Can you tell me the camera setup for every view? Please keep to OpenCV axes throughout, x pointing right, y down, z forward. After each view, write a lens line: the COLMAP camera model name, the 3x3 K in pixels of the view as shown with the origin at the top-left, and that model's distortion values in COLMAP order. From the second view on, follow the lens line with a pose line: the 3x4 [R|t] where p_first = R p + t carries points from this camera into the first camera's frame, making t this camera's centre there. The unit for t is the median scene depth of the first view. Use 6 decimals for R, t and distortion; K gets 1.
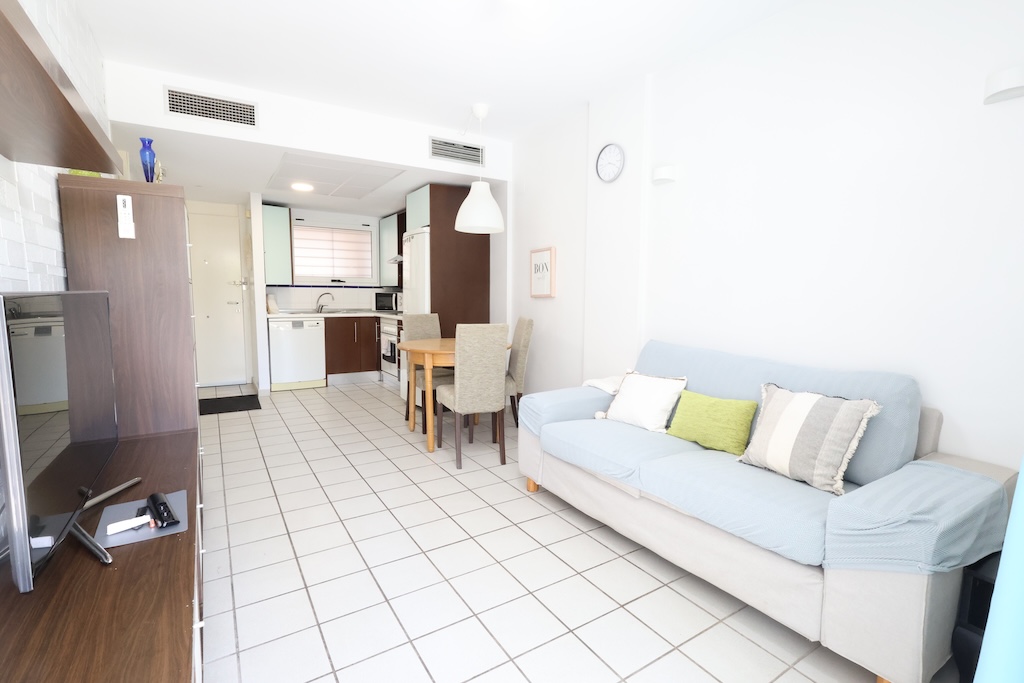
lens RADIAL K [[474.0, 0, 506.8], [0, 474.0, 339.6], [0, 0, 1]] dist [0.001405, 0.001236]
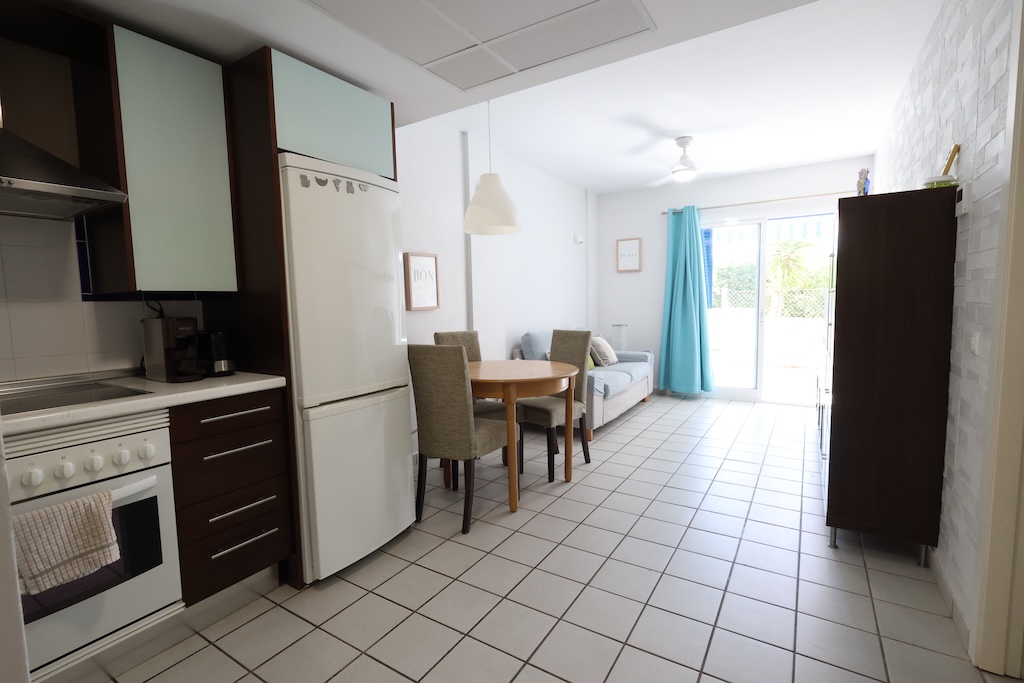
lens RADIAL K [[474.0, 0, 510.9], [0, 474.0, 342.3], [0, 0, 1]] dist [0.001405, 0.001236]
pose [[-0.428033, -0.075823, 0.900577, -0.563455], [0.108468, 0.984962, 0.134480, -0.095099], [-0.897231, 0.155245, -0.413371, 0.895796]]
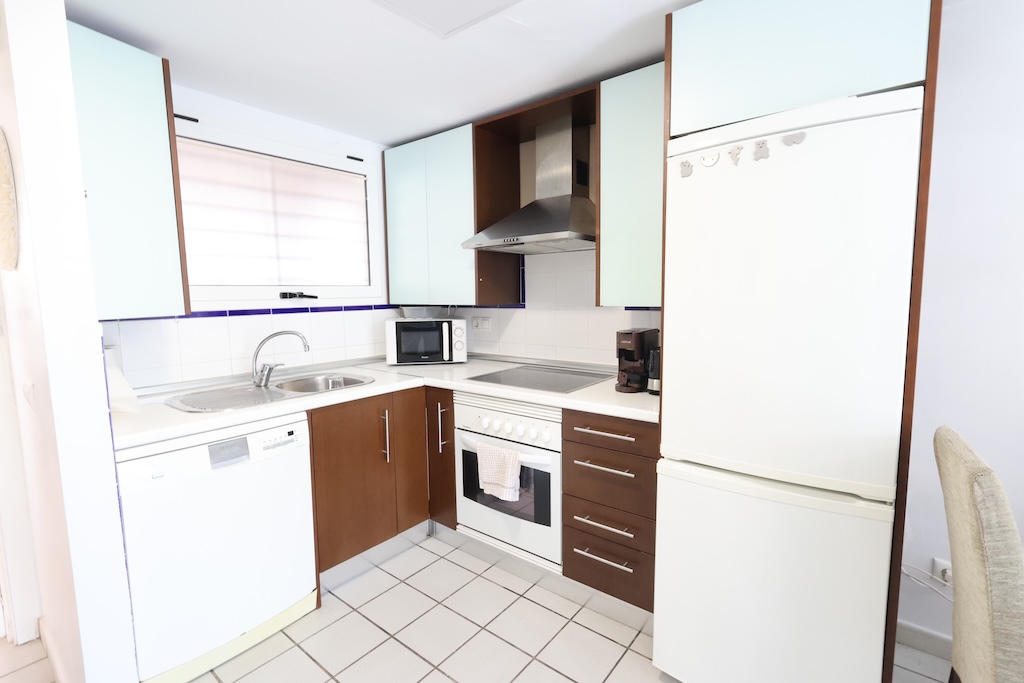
lens RADIAL K [[474.0, 0, 510.9], [0, 474.0, 342.0], [0, 0, 1]] dist [0.001405, 0.001236]
pose [[0.945008, -0.054700, 0.322440, -0.364937], [0.052272, 0.998502, 0.016190, -0.094838], [-0.322842, 0.001554, 0.946452, 0.660667]]
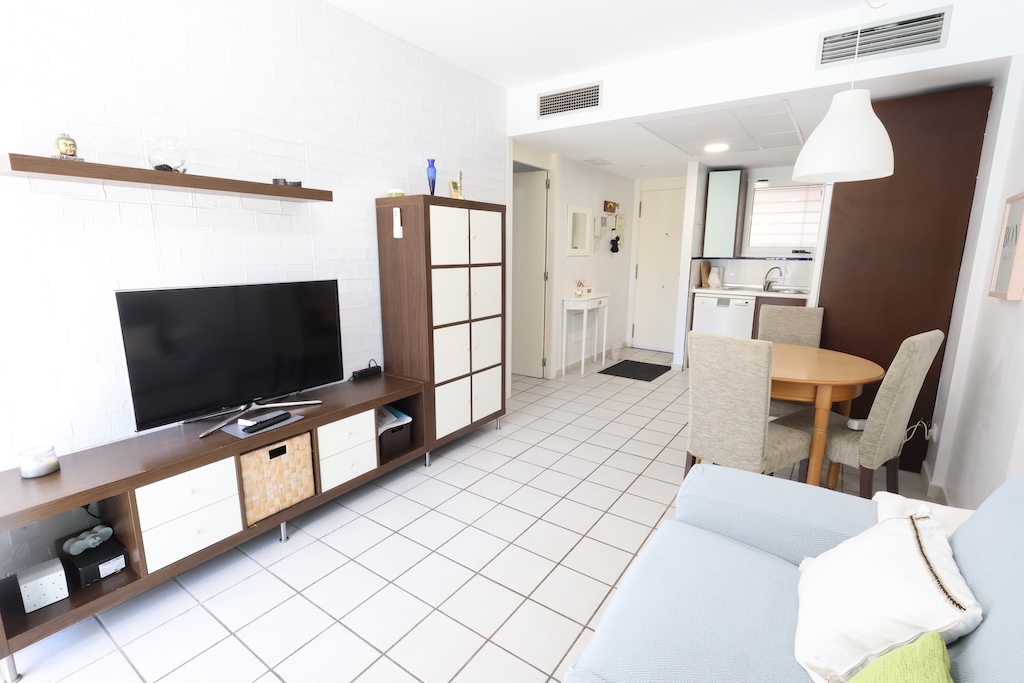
lens RADIAL K [[474.0, 0, 512.0], [0, 474.0, 341.4], [0, 0, 1]] dist [0.001405, 0.001236]
pose [[0.392106, 0.171565, -0.903780, 0.235053], [-0.093349, 0.984804, 0.146447, -0.052496], [0.915172, 0.026945, 0.402163, 0.263712]]
